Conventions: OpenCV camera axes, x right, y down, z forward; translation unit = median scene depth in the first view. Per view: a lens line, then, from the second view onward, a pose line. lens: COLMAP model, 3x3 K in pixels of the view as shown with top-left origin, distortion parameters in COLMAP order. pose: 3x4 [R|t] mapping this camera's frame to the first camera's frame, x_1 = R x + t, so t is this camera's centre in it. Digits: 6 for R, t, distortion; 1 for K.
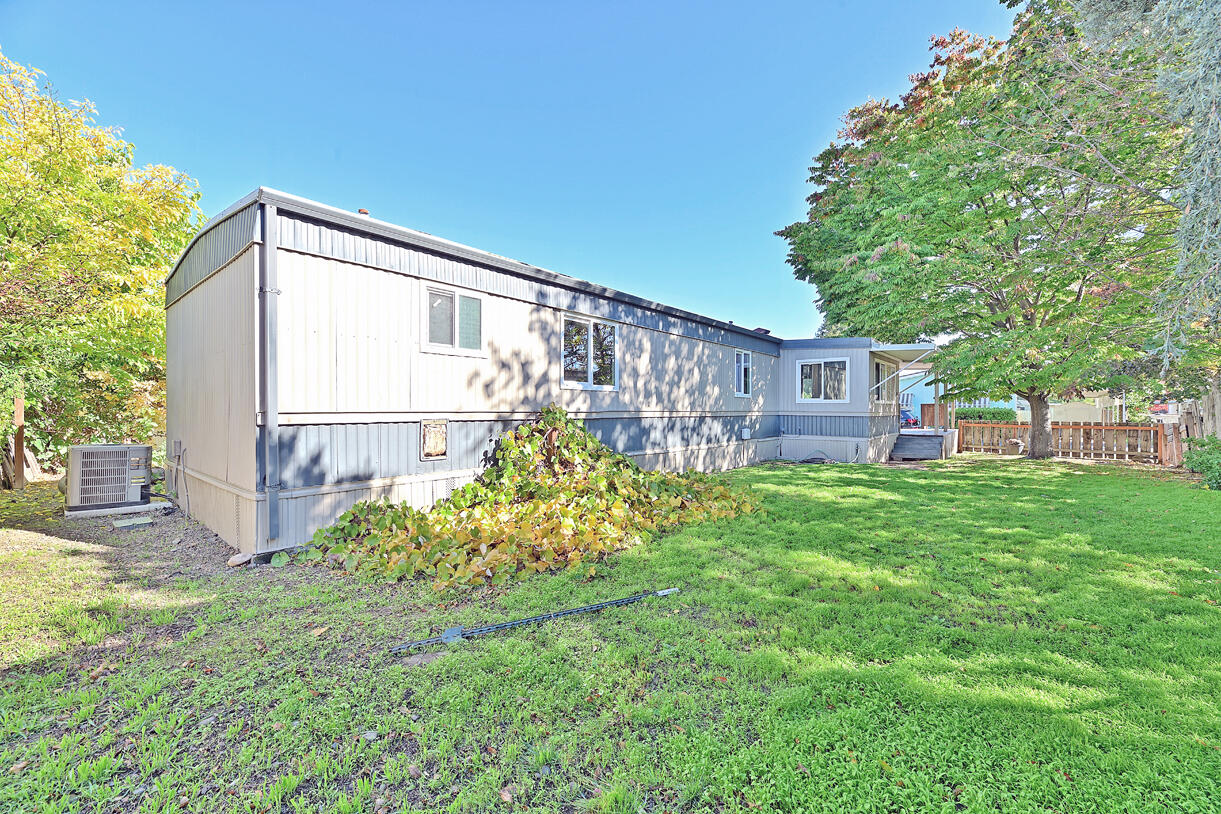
lens RADIAL K [[491.8, 0, 610.2], [0, 491.8, 408.9], [0, 0, 1]] dist [-0.001140, -0.002245]
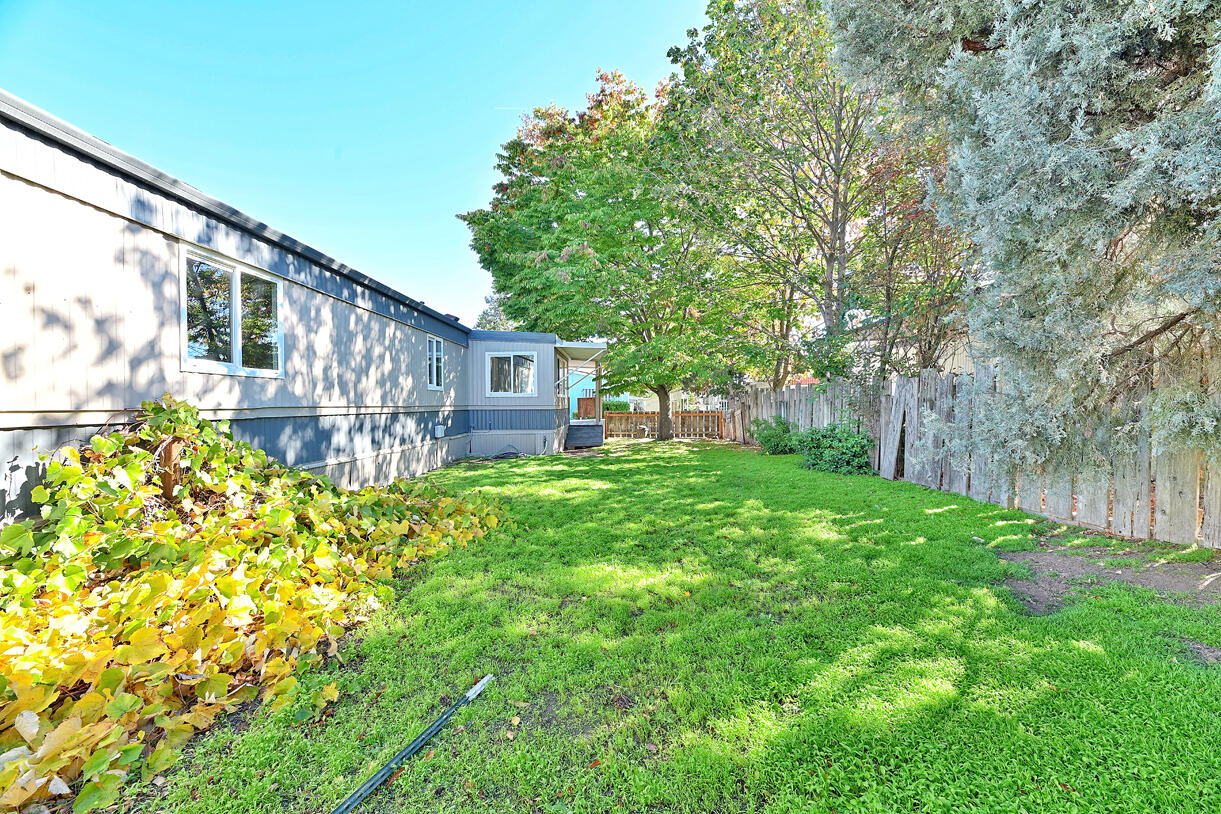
lens RADIAL K [[491.8, 0, 609.7], [0, 491.8, 405.8], [0, 0, 1]] dist [-0.001140, -0.002245]
pose [[0.777533, -0.014704, 0.628671, -0.078387], [0.013290, 0.999888, 0.006950, 0.004517], [-0.628702, 0.002951, 0.777640, 0.217128]]
